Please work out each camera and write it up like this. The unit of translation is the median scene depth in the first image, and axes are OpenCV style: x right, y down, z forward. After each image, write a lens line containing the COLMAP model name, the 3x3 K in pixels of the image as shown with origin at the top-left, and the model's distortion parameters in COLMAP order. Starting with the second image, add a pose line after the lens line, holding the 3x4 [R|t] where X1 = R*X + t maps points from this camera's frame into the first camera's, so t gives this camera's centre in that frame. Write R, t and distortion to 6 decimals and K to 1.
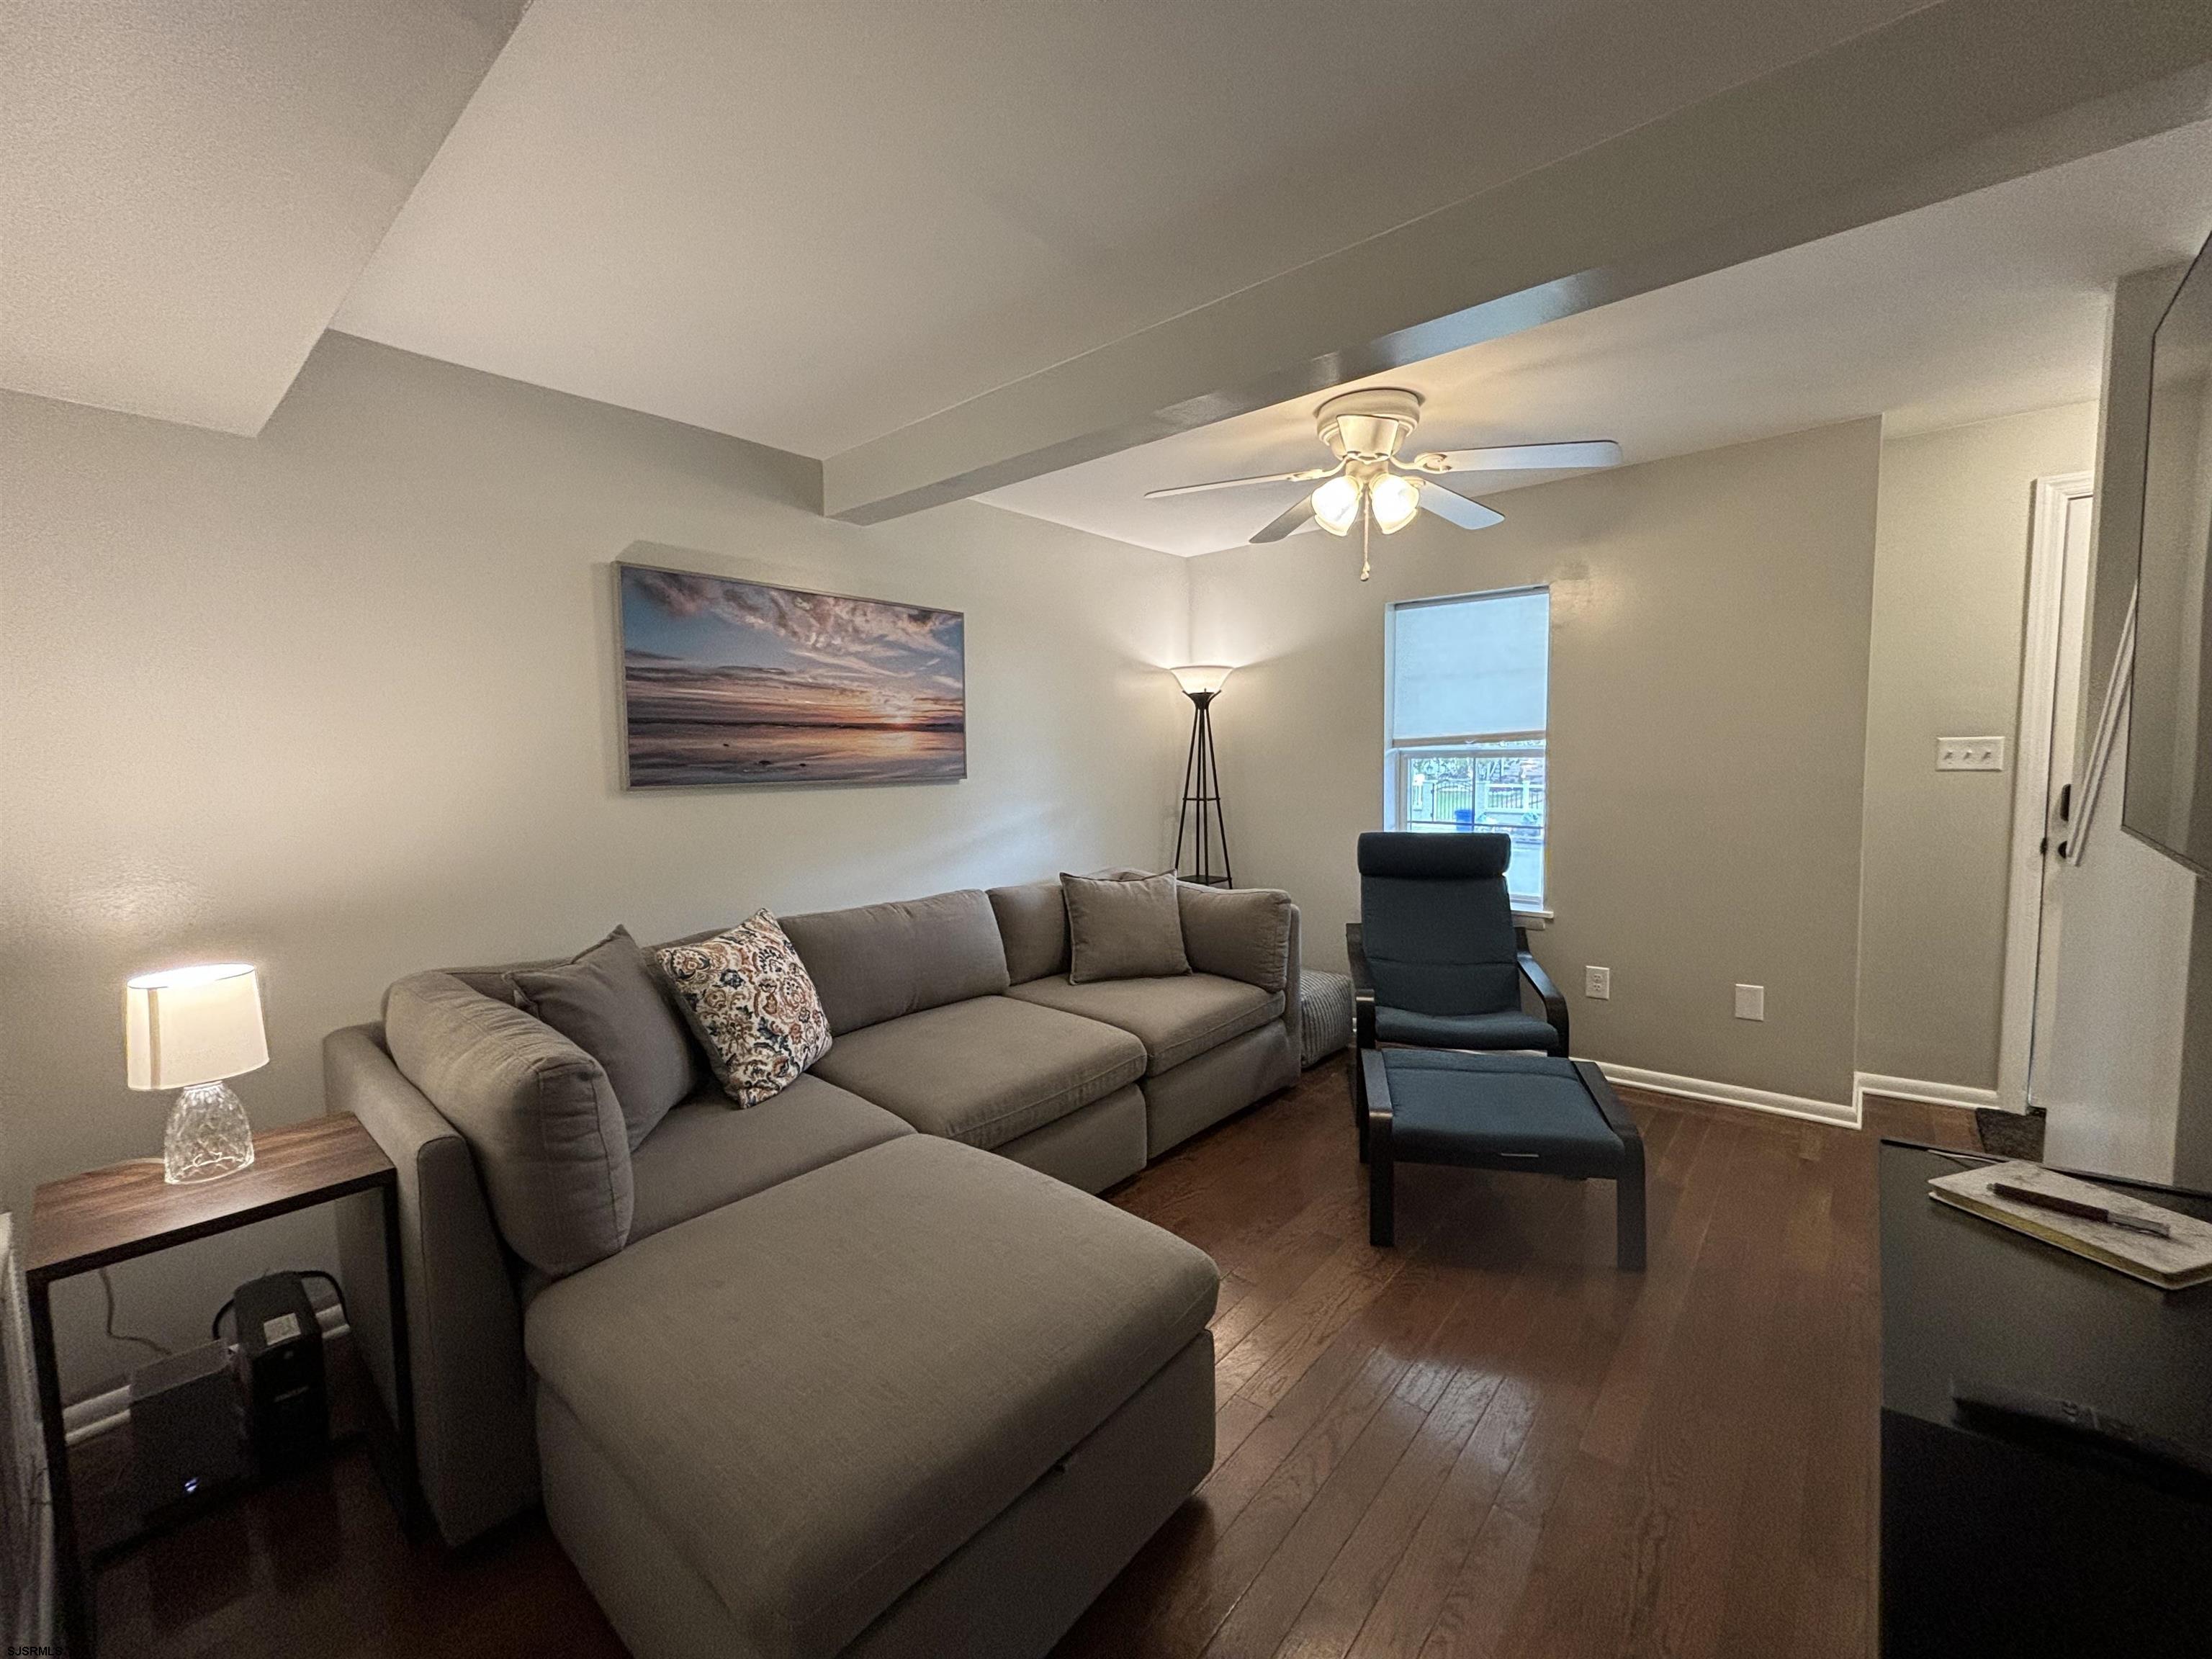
lens RADIAL K [[891.7, 0, 1113.0], [0, 891.7, 817.5], [0, 0, 1]] dist [0.013507, -0.004000]
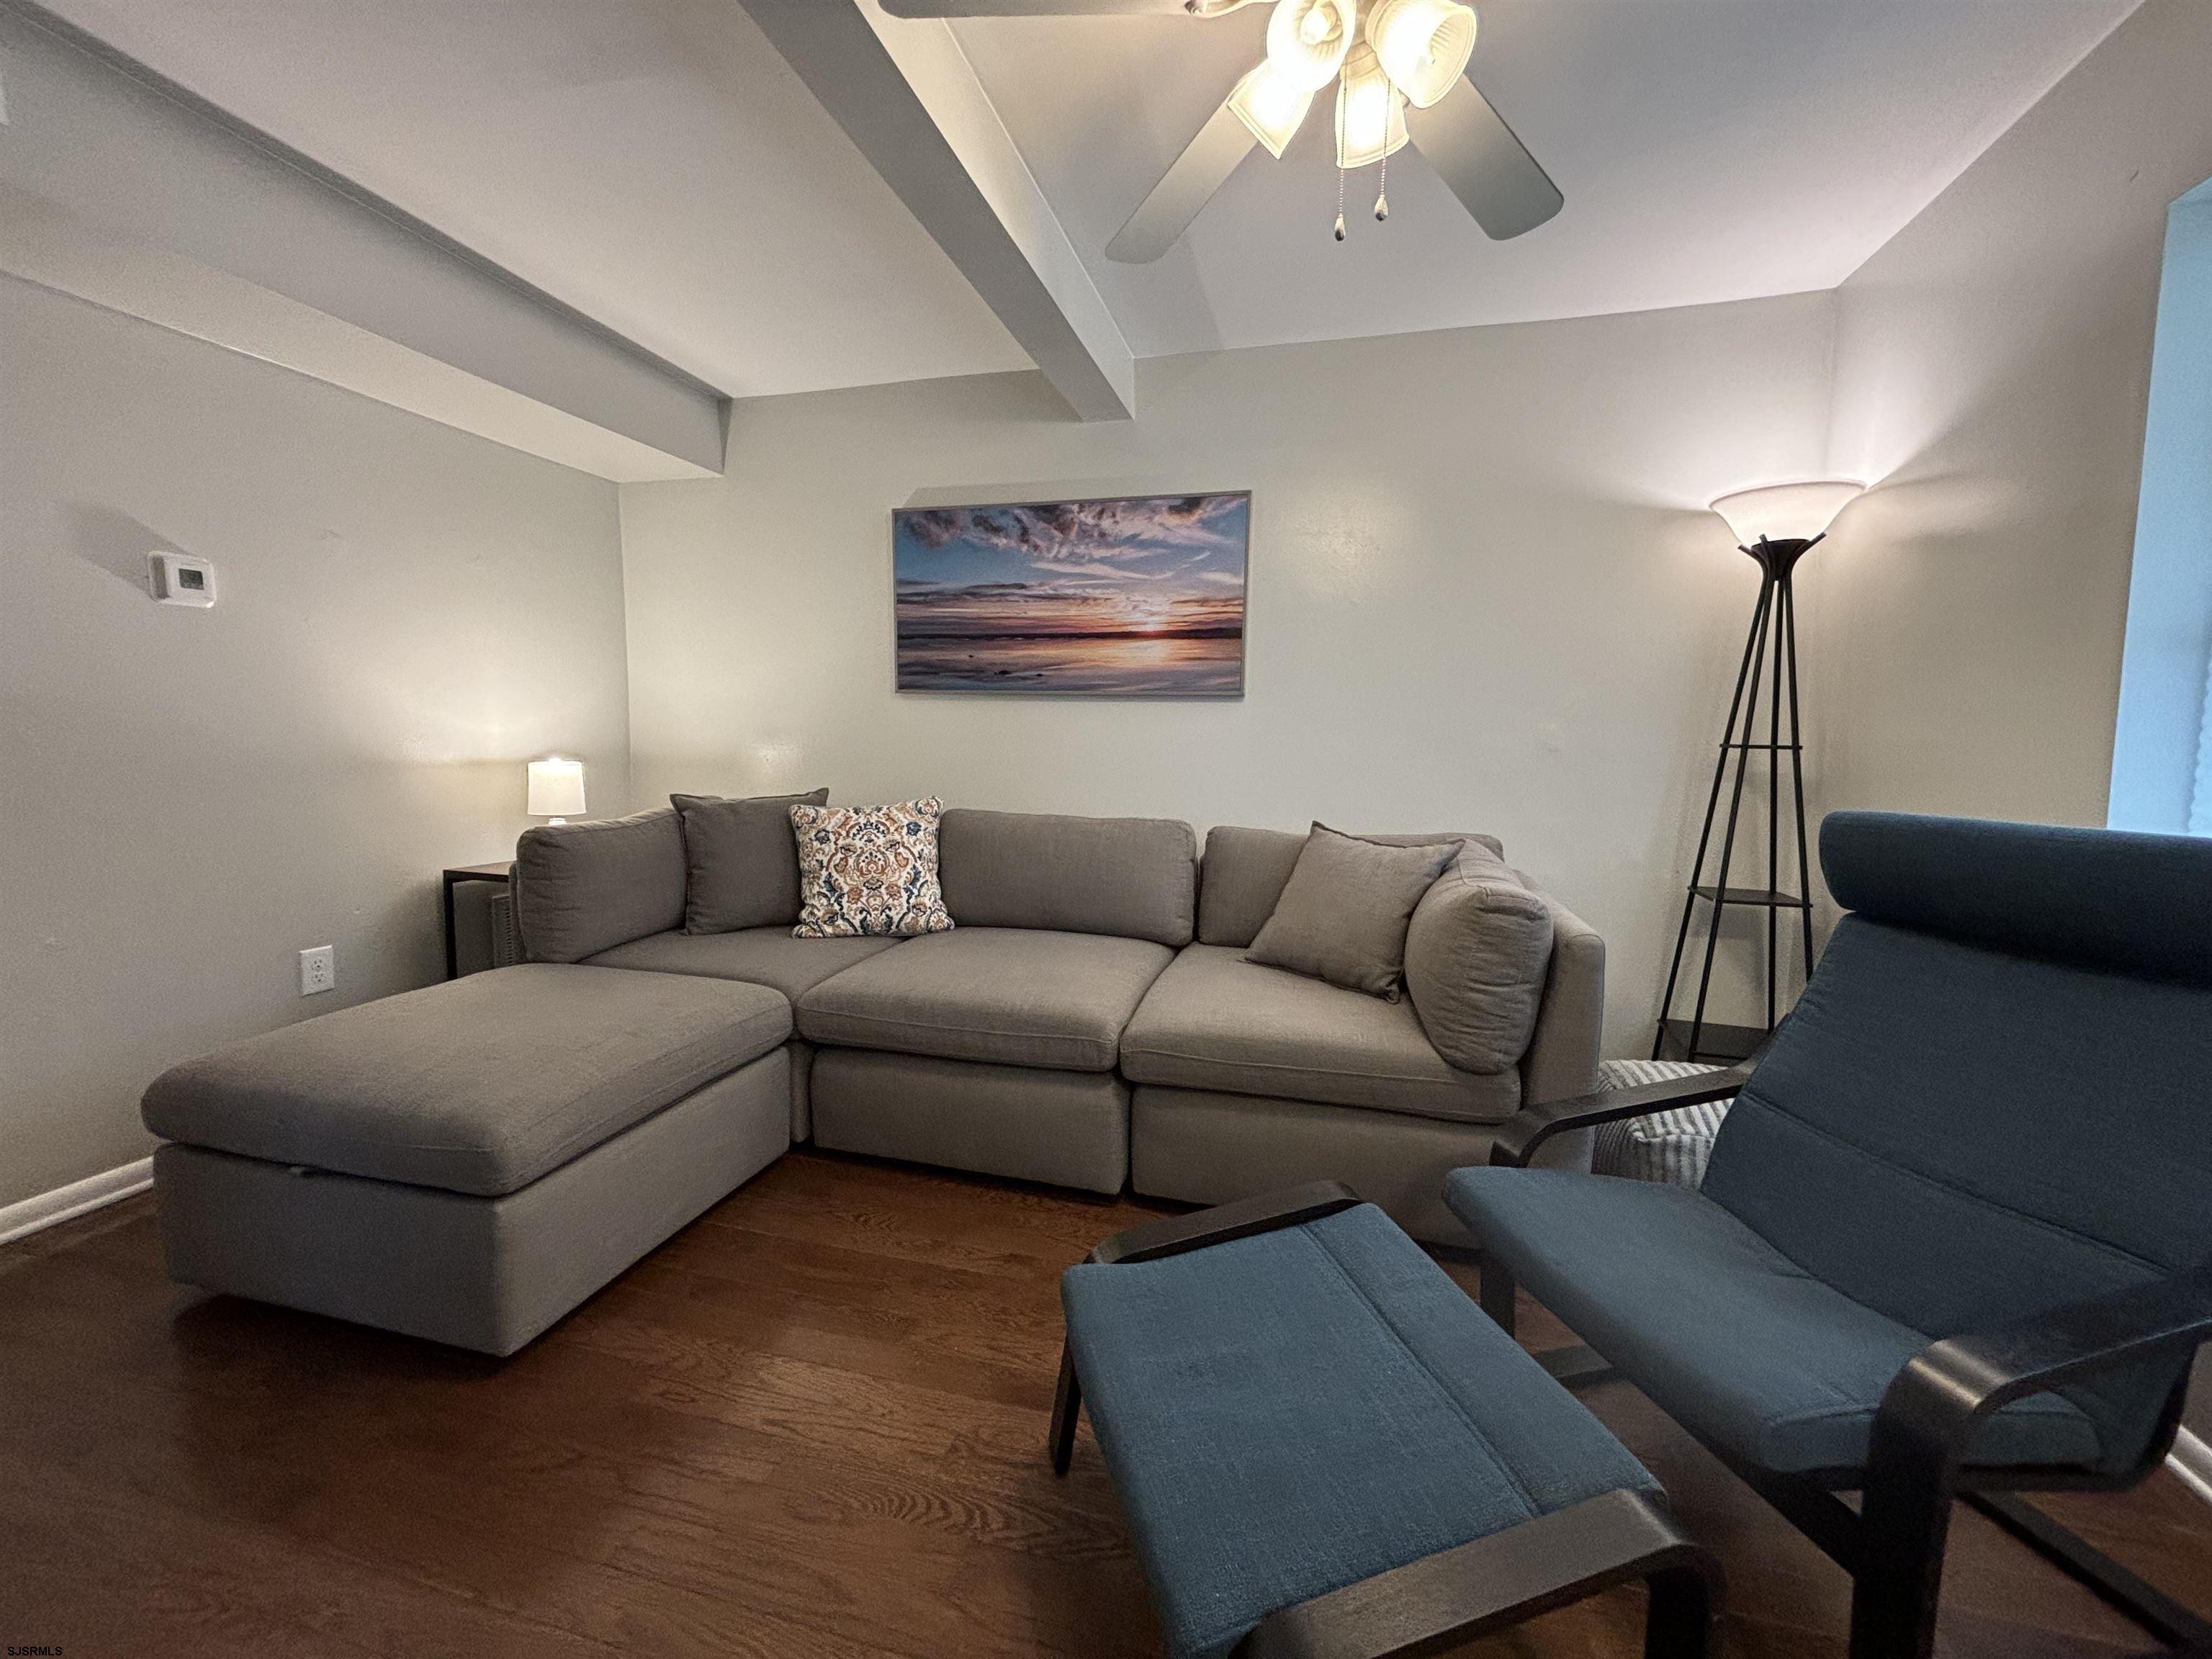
lens RADIAL K [[891.7, 0, 1107.6], [0, 891.7, 829.4], [0, 0, 1]] dist [0.013507, -0.004000]
pose [[0.417790, 0.115915, -0.901119, 0.626912], [-0.085505, 0.992442, 0.088020, 0.021156], [0.904511, 0.040276, 0.424543, 0.617630]]
